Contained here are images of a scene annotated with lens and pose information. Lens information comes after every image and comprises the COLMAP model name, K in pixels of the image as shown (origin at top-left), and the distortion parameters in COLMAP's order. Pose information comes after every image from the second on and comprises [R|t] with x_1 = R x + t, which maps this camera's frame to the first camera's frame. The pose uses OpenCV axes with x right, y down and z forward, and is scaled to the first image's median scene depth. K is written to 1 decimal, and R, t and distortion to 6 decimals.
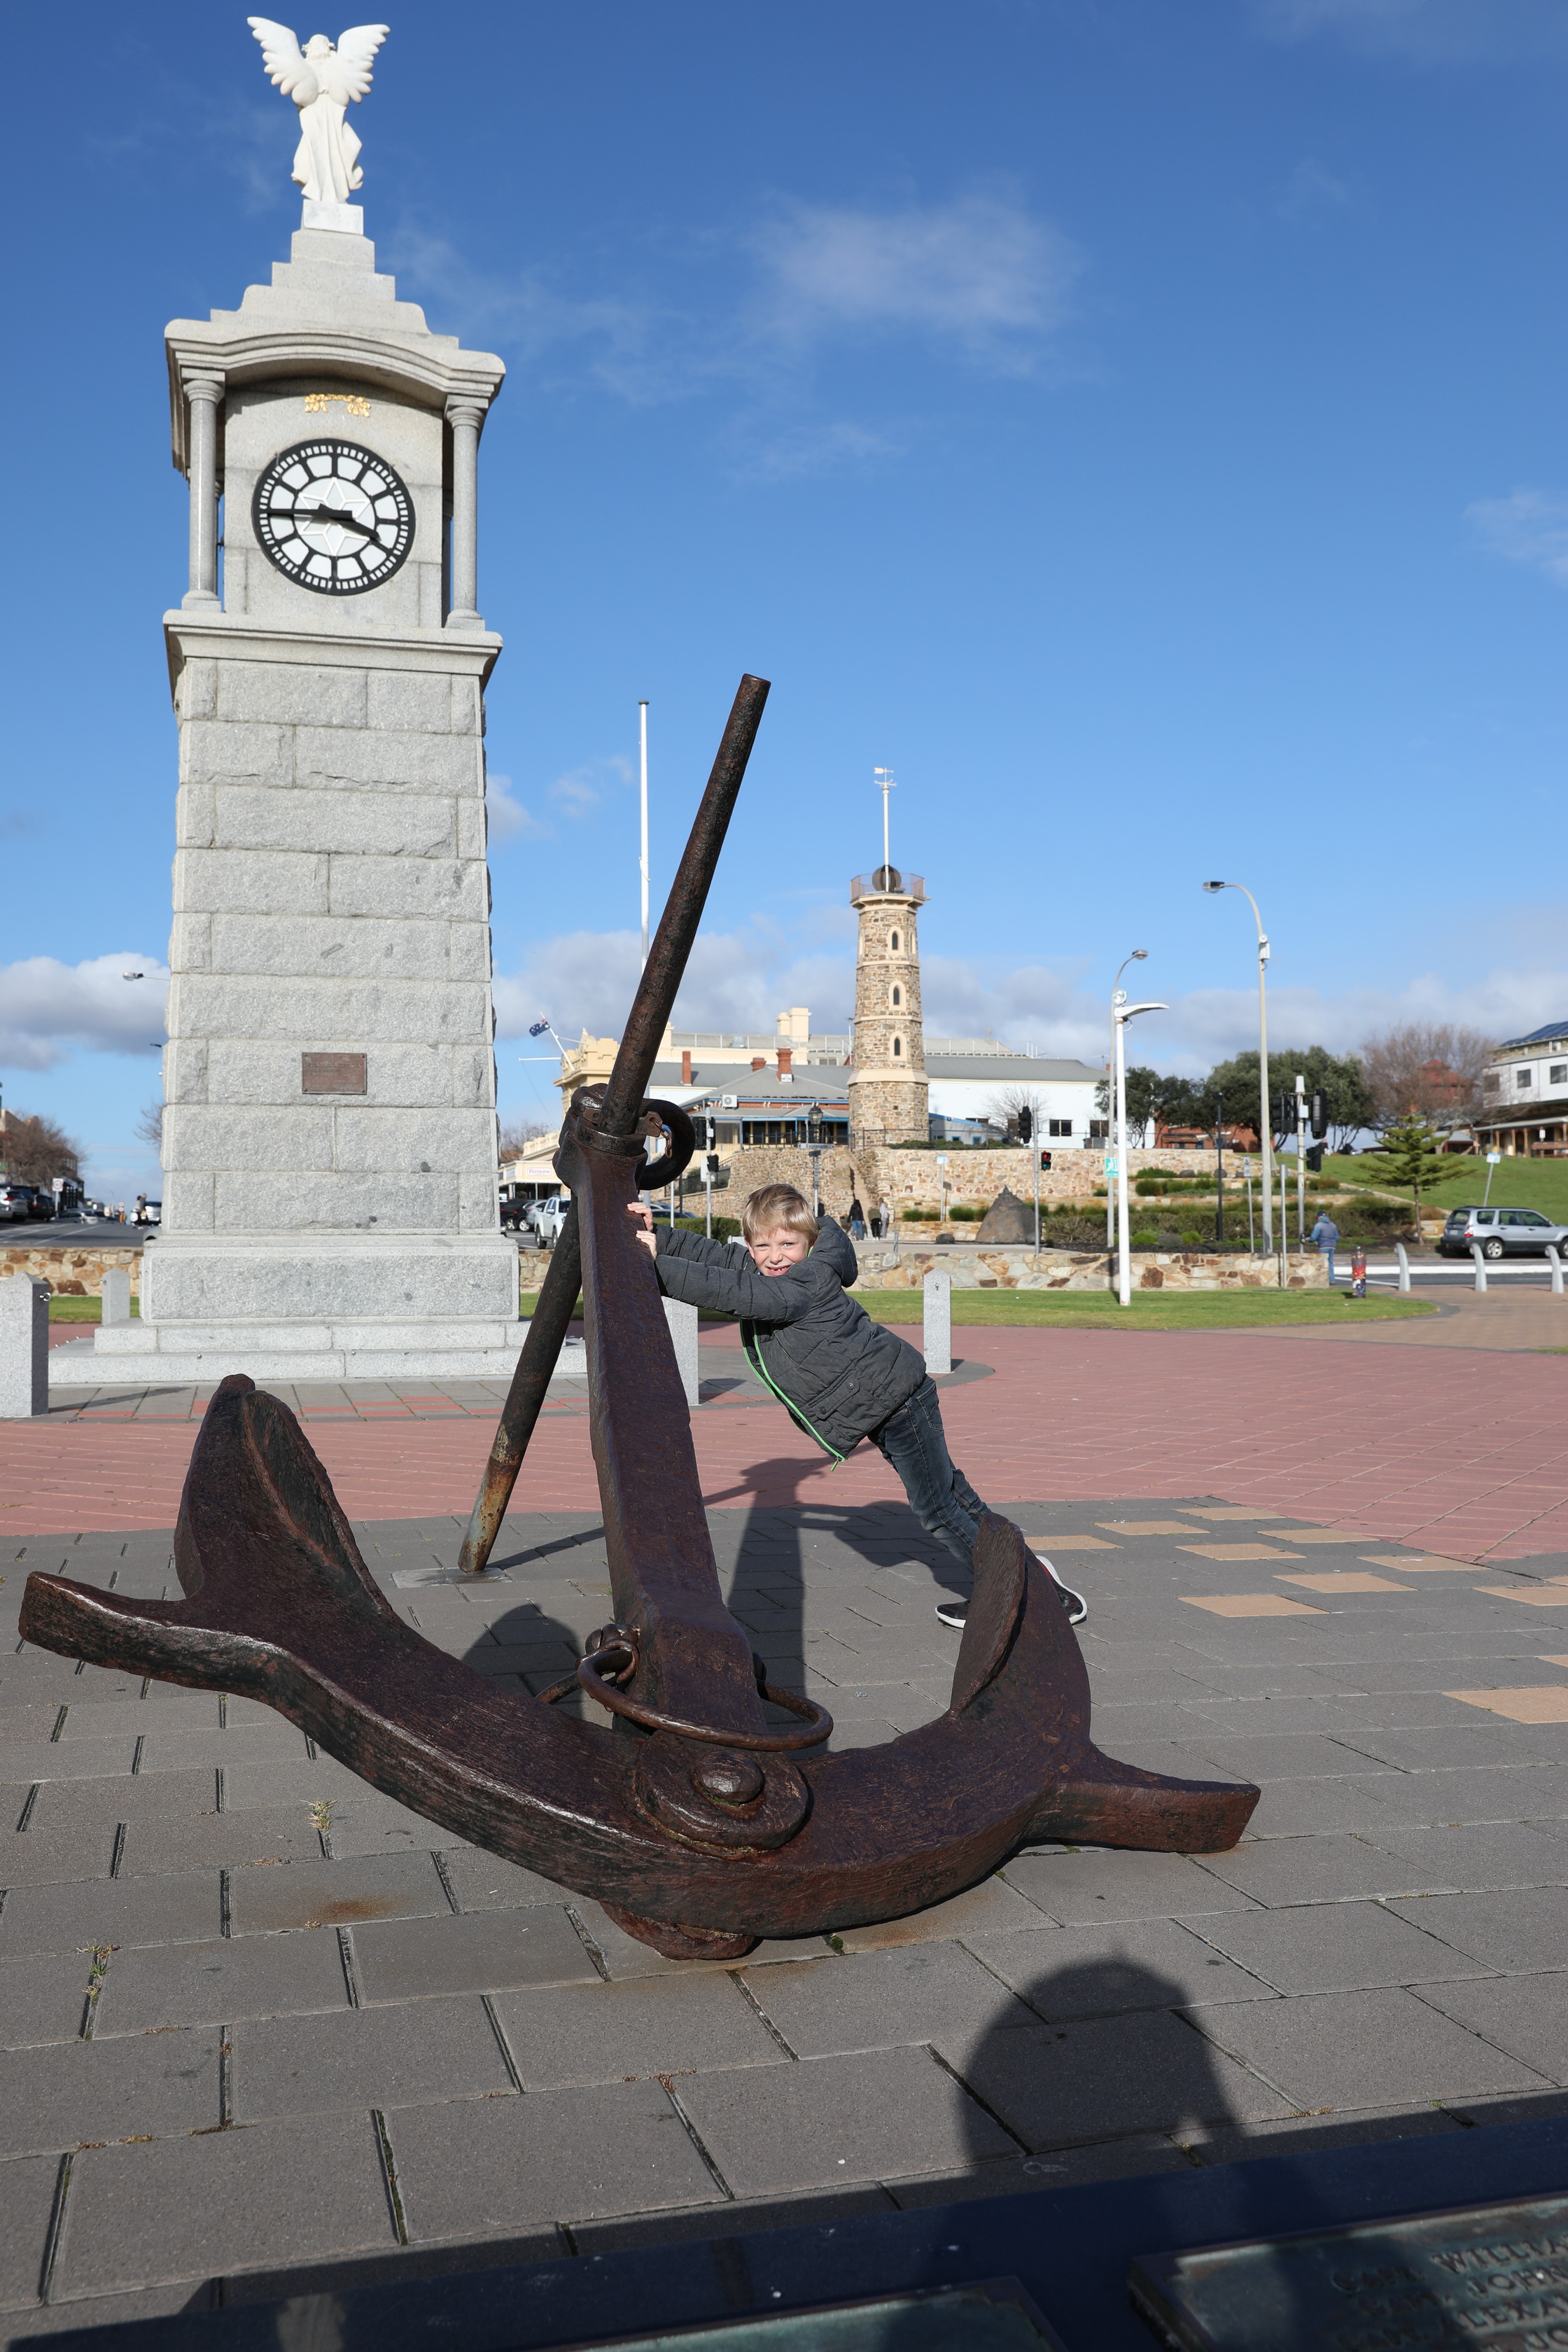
lens RADIAL K [[2010.1, 0, 784.0], [0, 2010.1, 1176.0], [0, 0, 1]] dist [-0.004593, 0.001804]
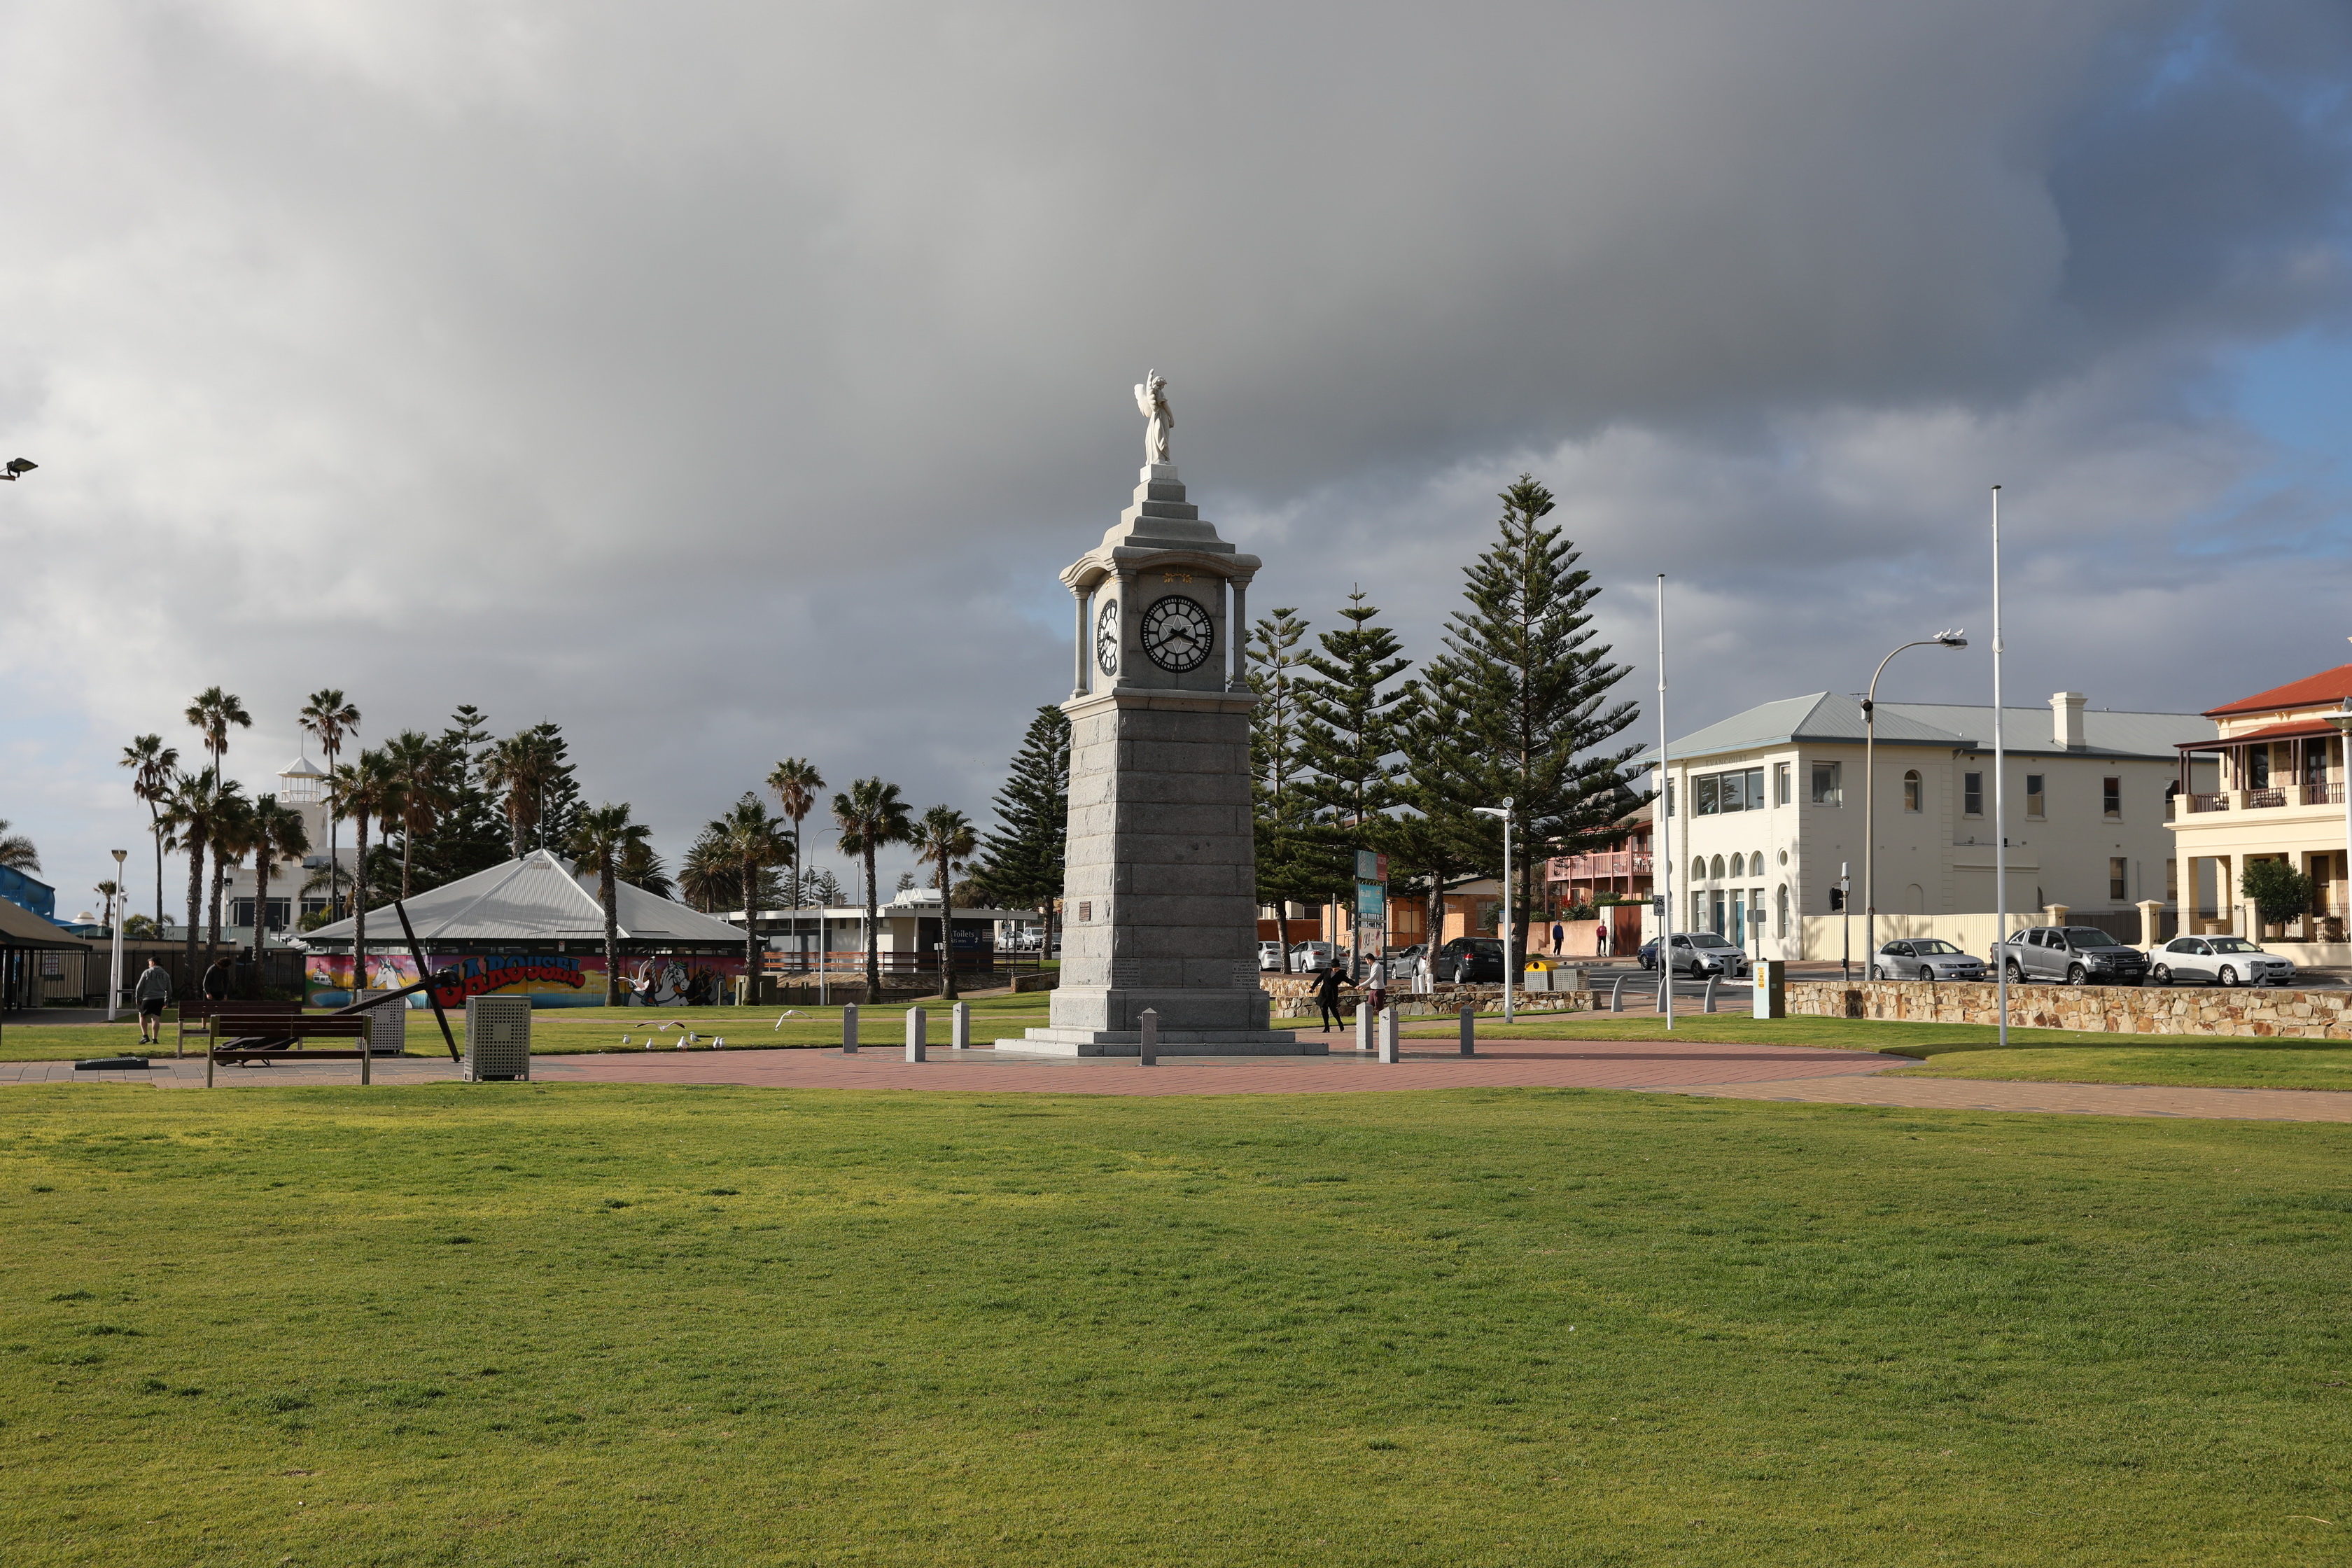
lens RADIAL K [[2745.0, 0, 1176.0], [0, 2745.0, 784.0], [0, 0, 1]] dist [0.084482, 0.014814]
pose [[0.072697, -0.064308, -0.995279, 1.013287], [0.040064, 0.997302, -0.061512, -0.000888], [0.996549, -0.035403, 0.075077, 0.335313]]
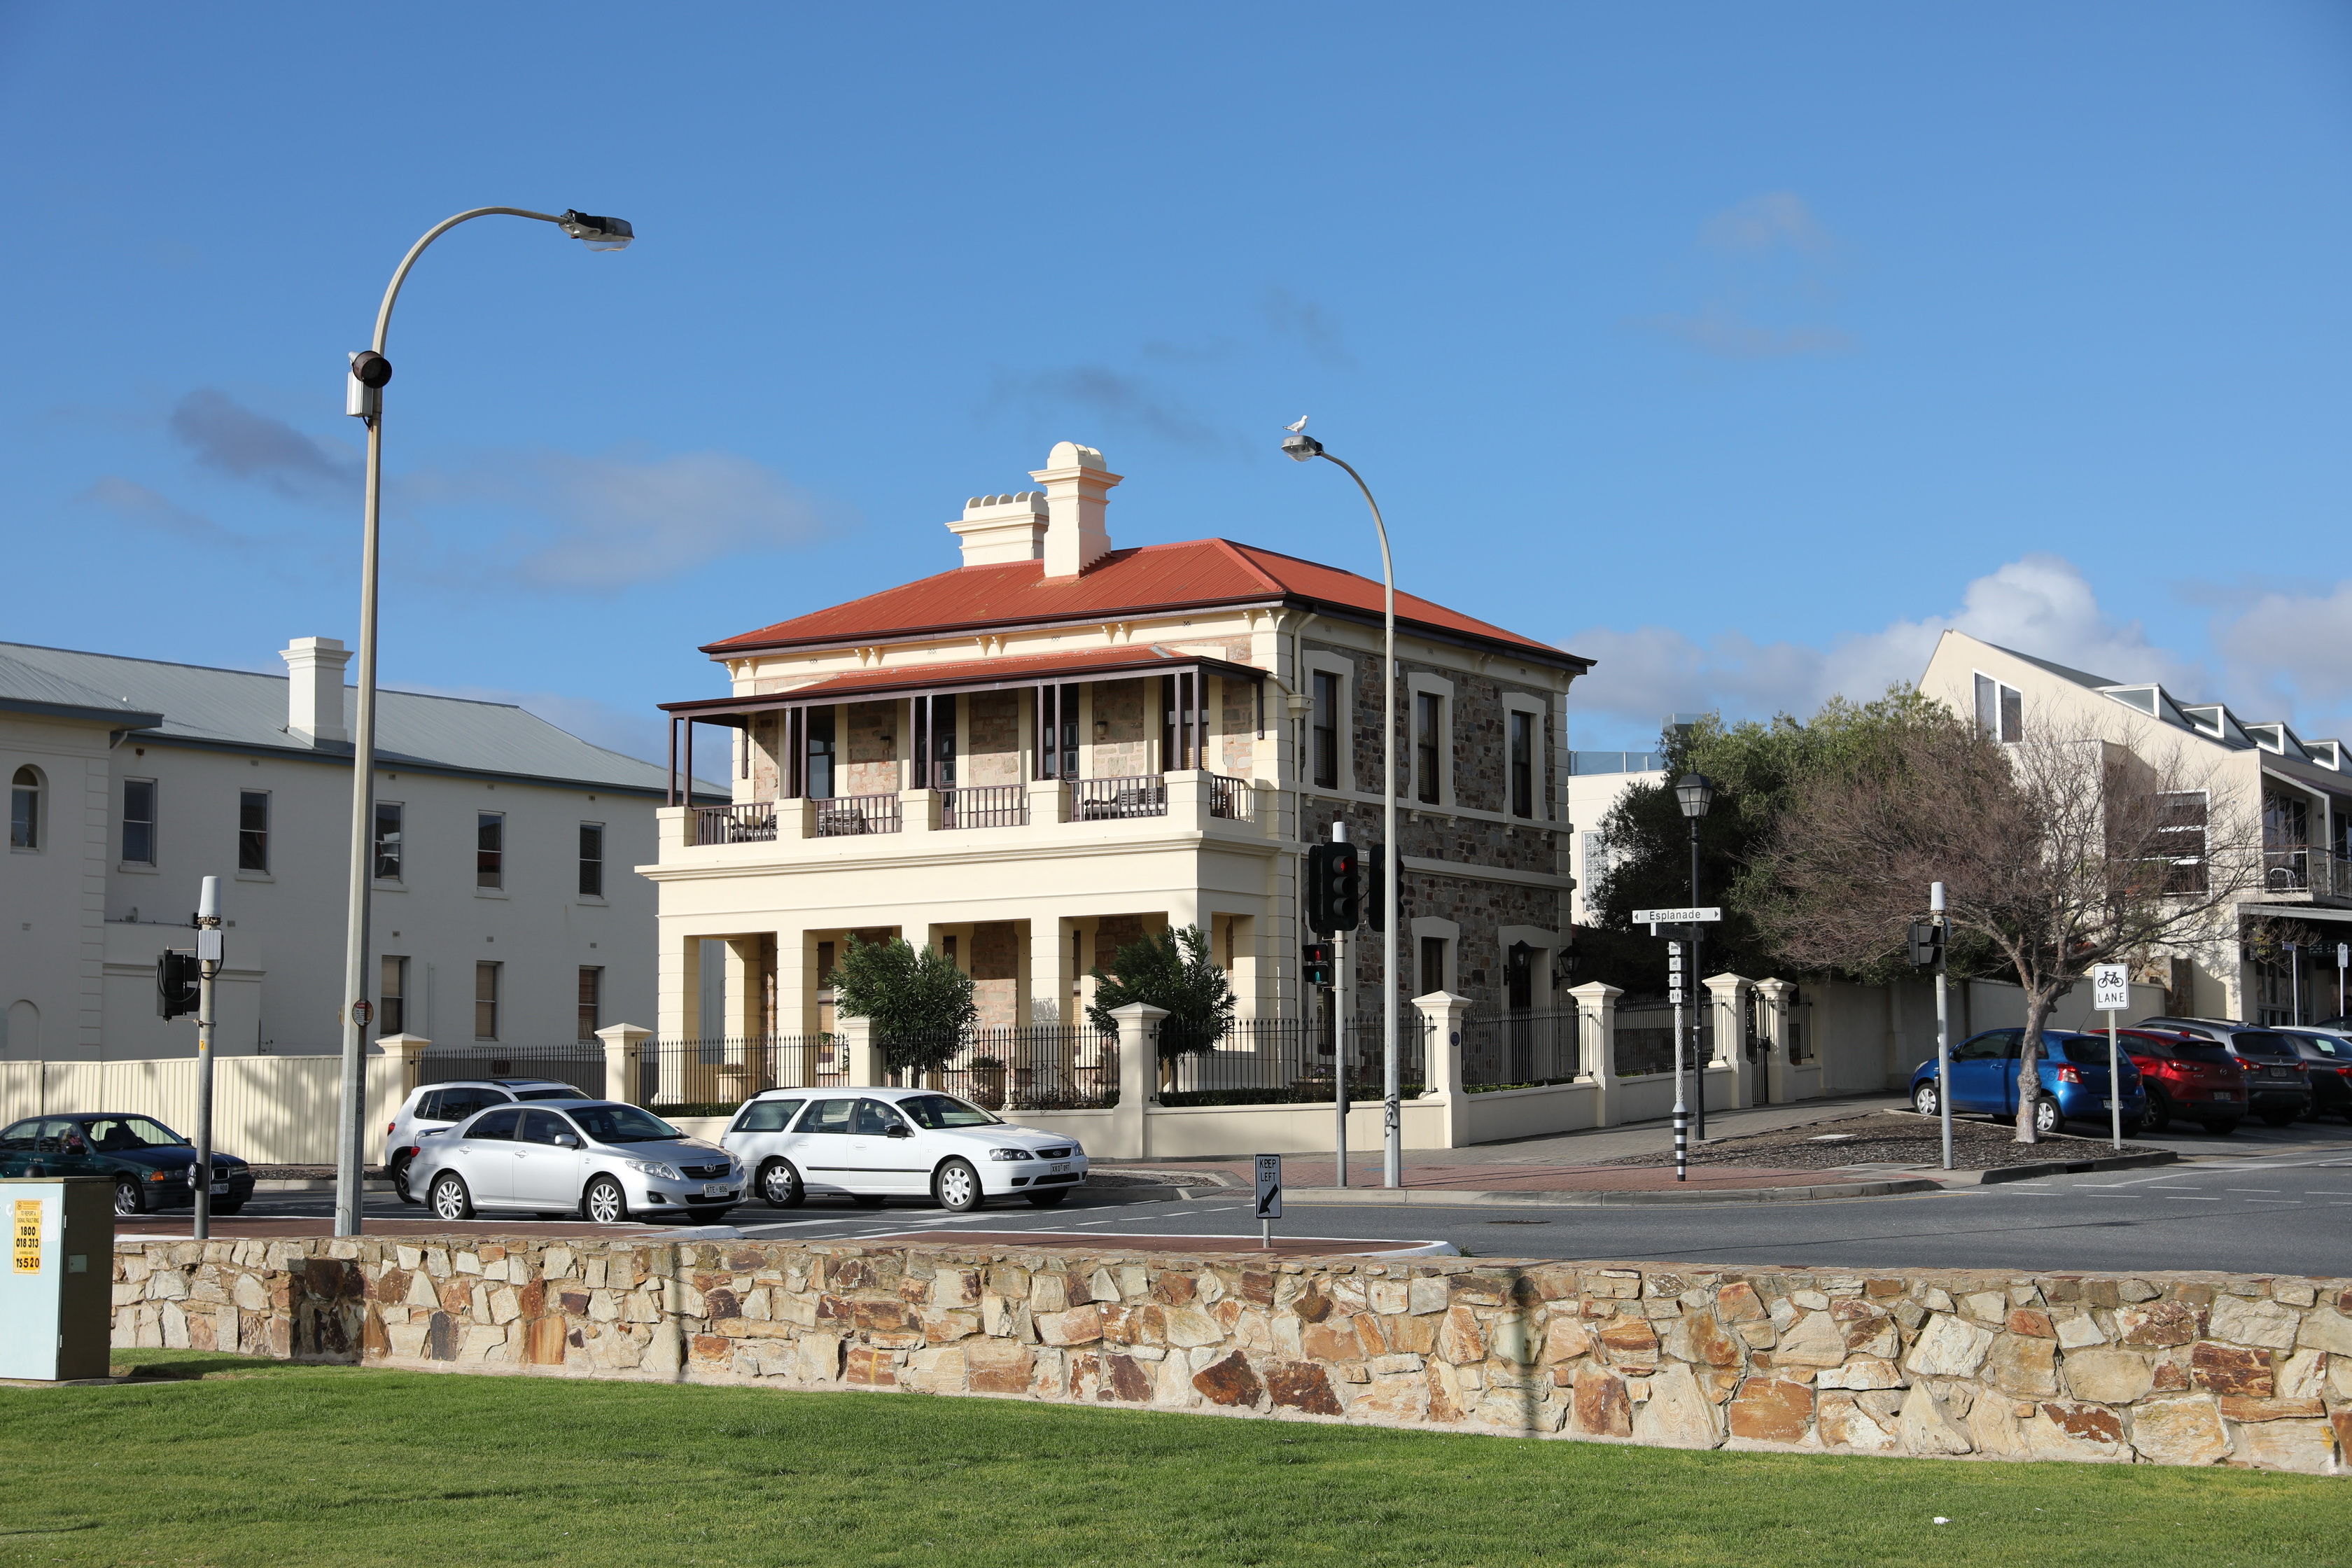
lens RADIAL K [[3810.2, 0, 1176.0], [0, 3810.2, 784.0], [0, 0, 1]] dist [0.183156, -0.095743]
pose [[0.633802, -0.076301, -0.769723, 0.066283], [0.038255, 0.996997, -0.067330, 0.001936], [0.772549, 0.013228, 0.634817, 0.524344]]
